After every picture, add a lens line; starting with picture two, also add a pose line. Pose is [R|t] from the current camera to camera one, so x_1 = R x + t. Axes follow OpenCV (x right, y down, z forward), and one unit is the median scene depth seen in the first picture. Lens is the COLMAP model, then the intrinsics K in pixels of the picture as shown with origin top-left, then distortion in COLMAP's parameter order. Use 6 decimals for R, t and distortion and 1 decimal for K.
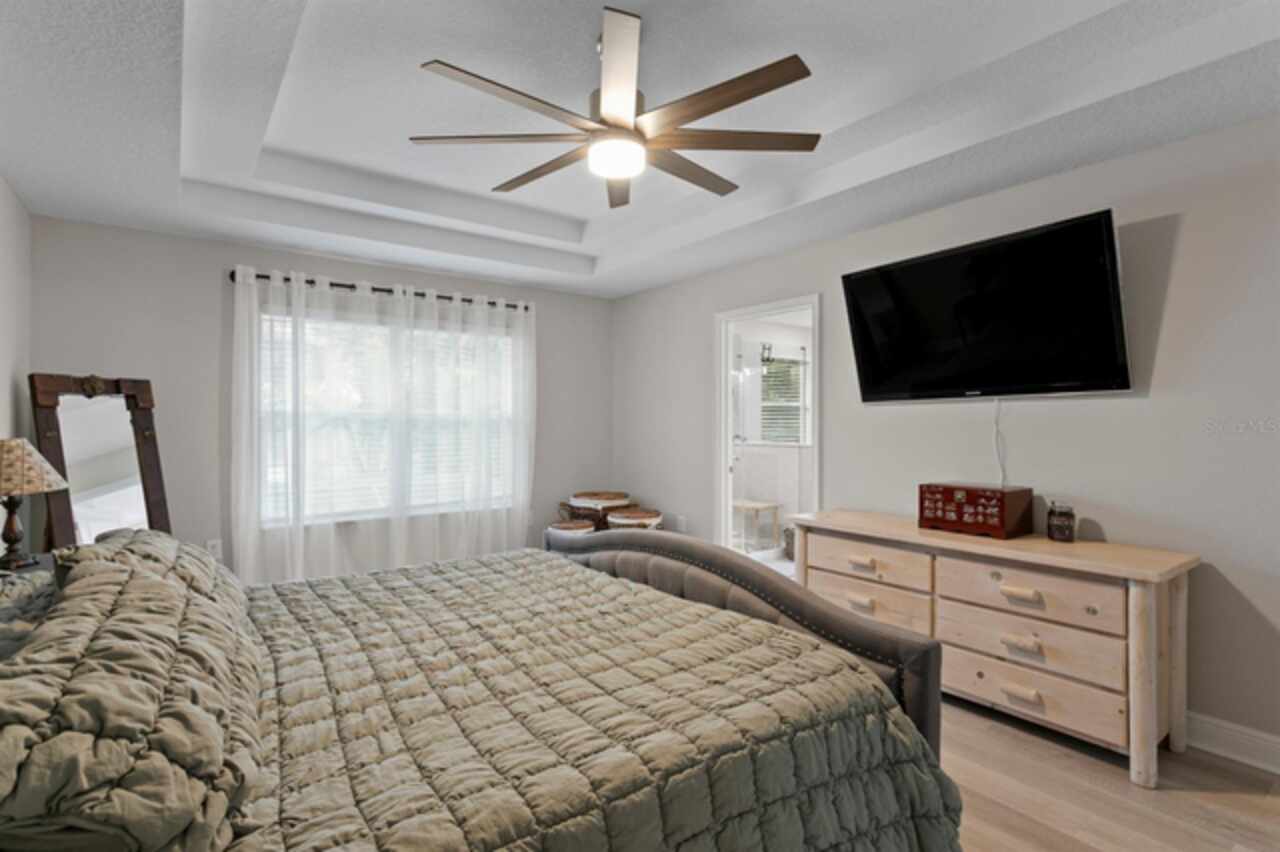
lens RADIAL K [[613.8, 0, 637.4], [0, 613.8, 426.7], [0, 0, 1]] dist [0.003270, 0.001071]
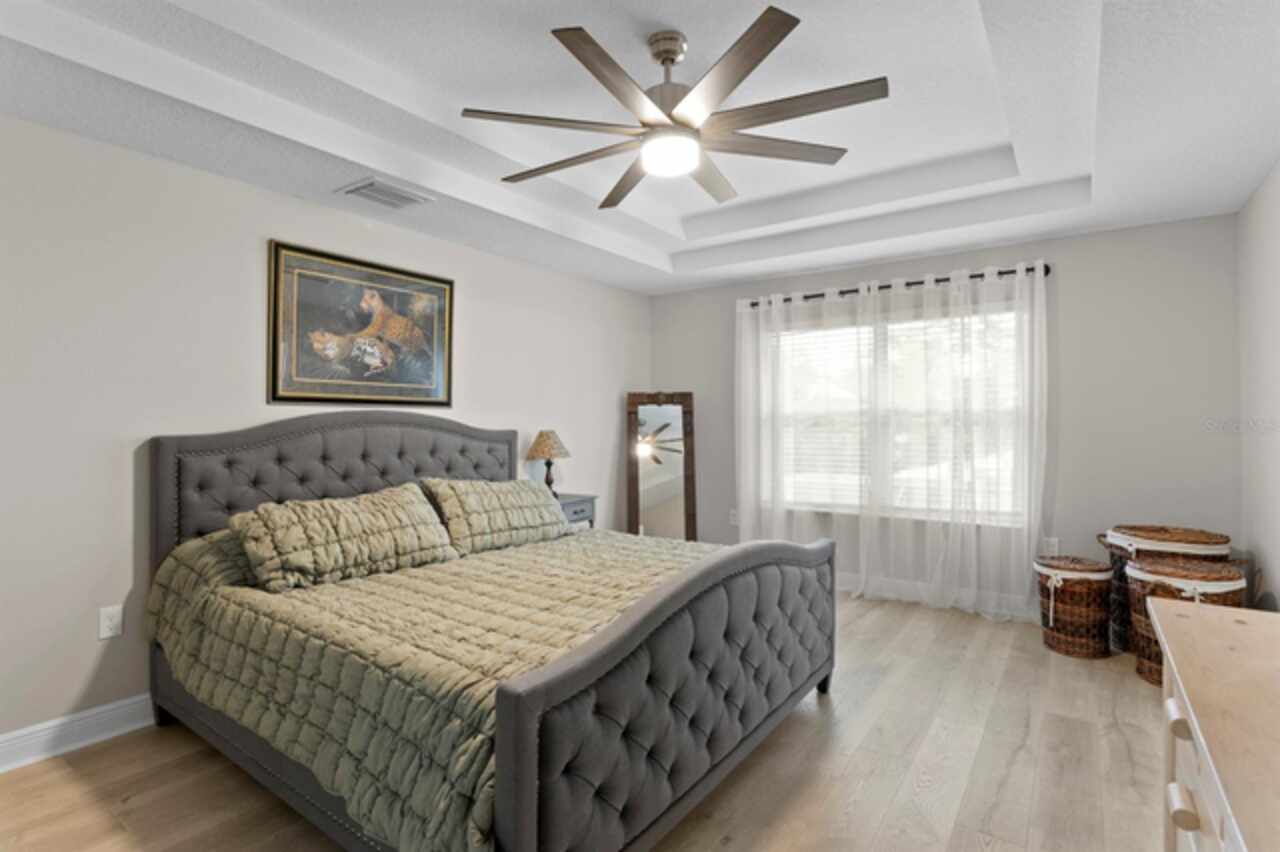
lens RADIAL K [[637.2, 0, 623.5], [0, 637.2, 417.2], [0, 0, 1]] dist [-0.006613, 0.001837]
pose [[0.290824, -0.009830, -0.956726, 0.568944], [-0.002086, 0.999938, -0.010908, -0.000054], [0.956774, 0.005168, 0.290785, 0.381584]]
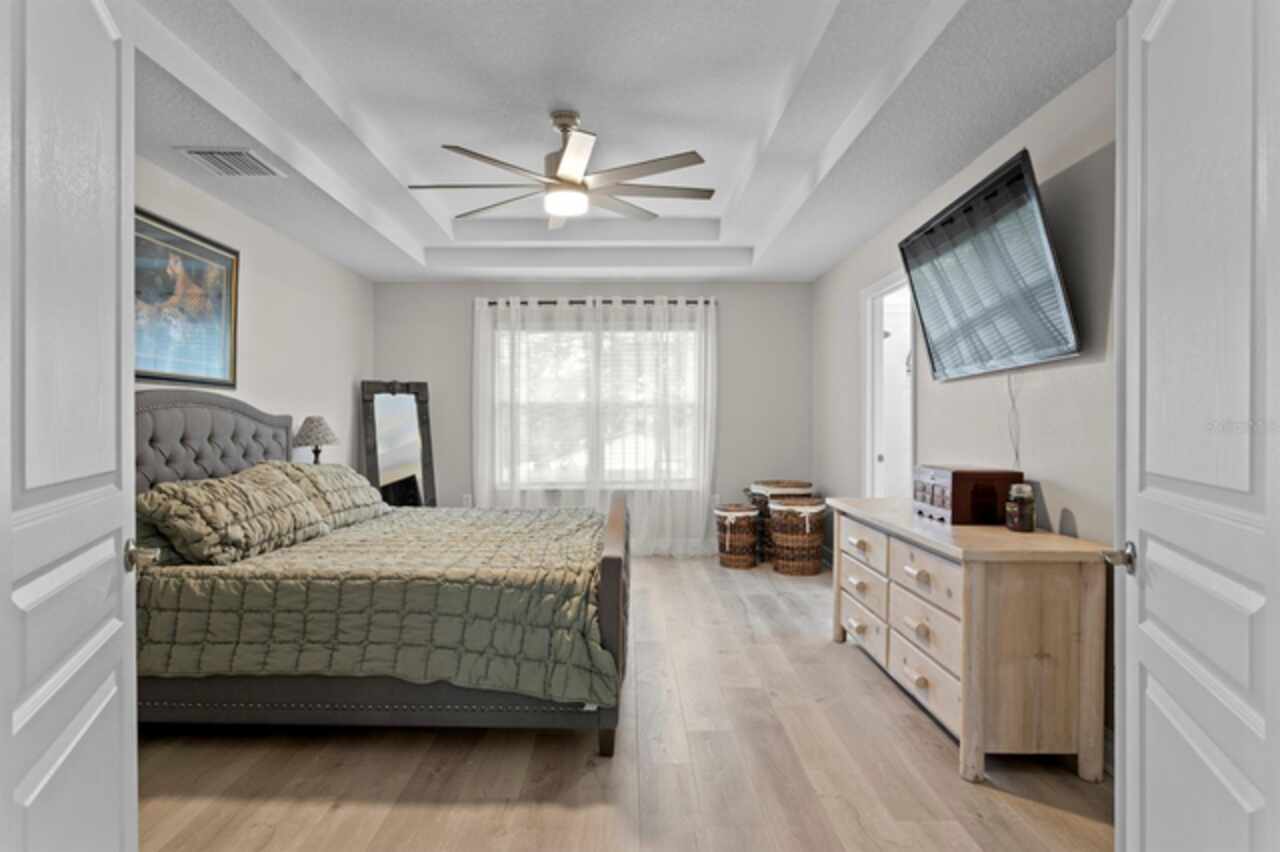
lens RADIAL K [[726.3, 0, 638.7], [0, 726.3, 429.5], [0, 0, 1]] dist [-0.005834, 0.000591]
pose [[0.804581, 0.003745, -0.593832, 0.626415], [-0.001514, 0.999990, 0.004254, 0.028335], [0.593842, -0.002524, 0.804578, -0.104897]]
